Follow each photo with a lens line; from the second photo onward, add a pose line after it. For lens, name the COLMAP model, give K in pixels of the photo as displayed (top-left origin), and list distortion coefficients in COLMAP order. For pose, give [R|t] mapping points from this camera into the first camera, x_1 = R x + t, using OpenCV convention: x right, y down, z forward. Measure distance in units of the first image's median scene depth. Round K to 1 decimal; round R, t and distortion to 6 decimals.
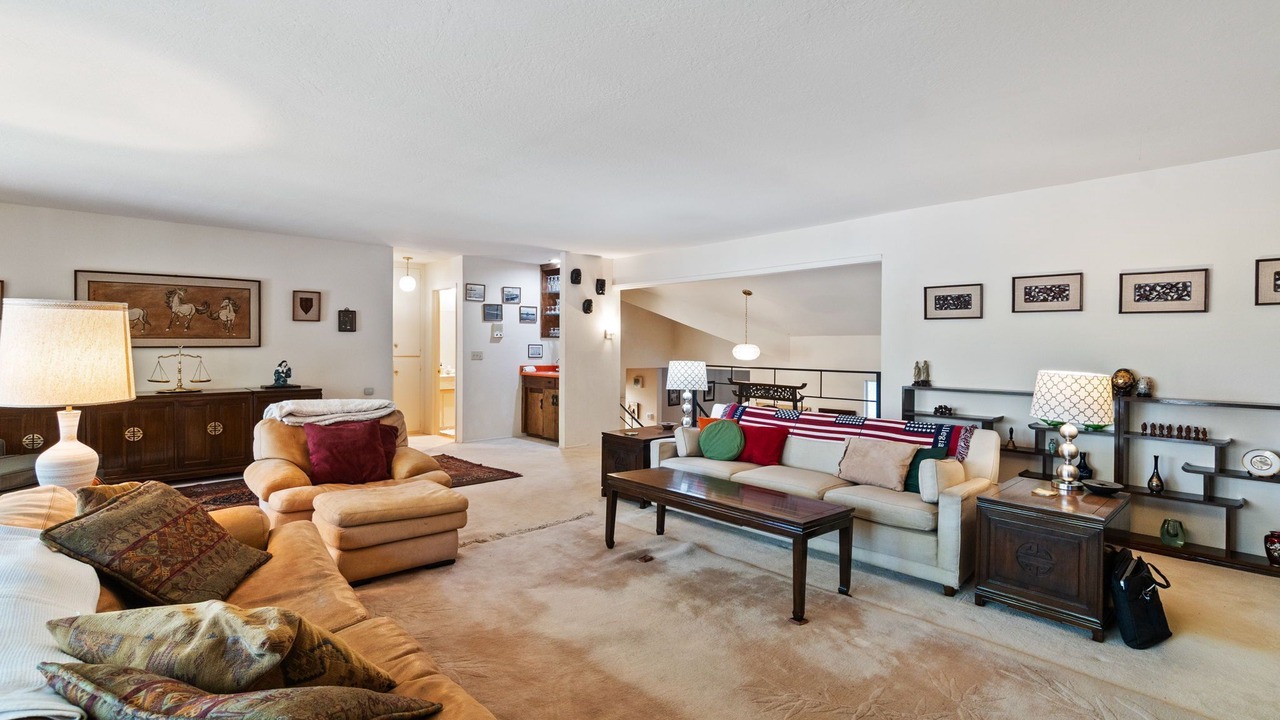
lens RADIAL K [[560.8, 0, 643.8], [0, 560.8, 352.2], [0, 0, 1]] dist [-0.008457, 0.001214]
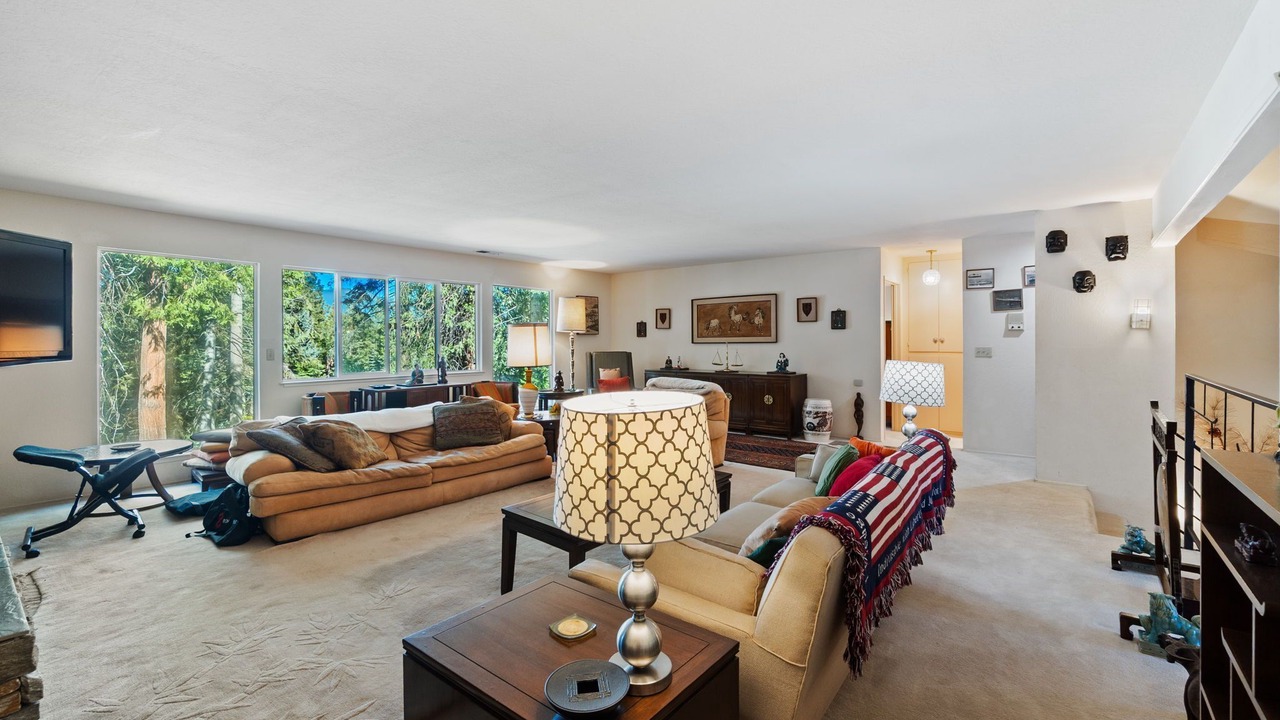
lens RADIAL K [[560.8, 0, 636.0], [0, 560.8, 342.4], [0, 0, 1]] dist [-0.008457, 0.001214]
pose [[0.141408, -0.001033, -0.989951, 0.561611], [-0.007933, 0.999966, -0.002177, -0.004277], [0.989920, 0.008161, 0.141395, 0.436731]]
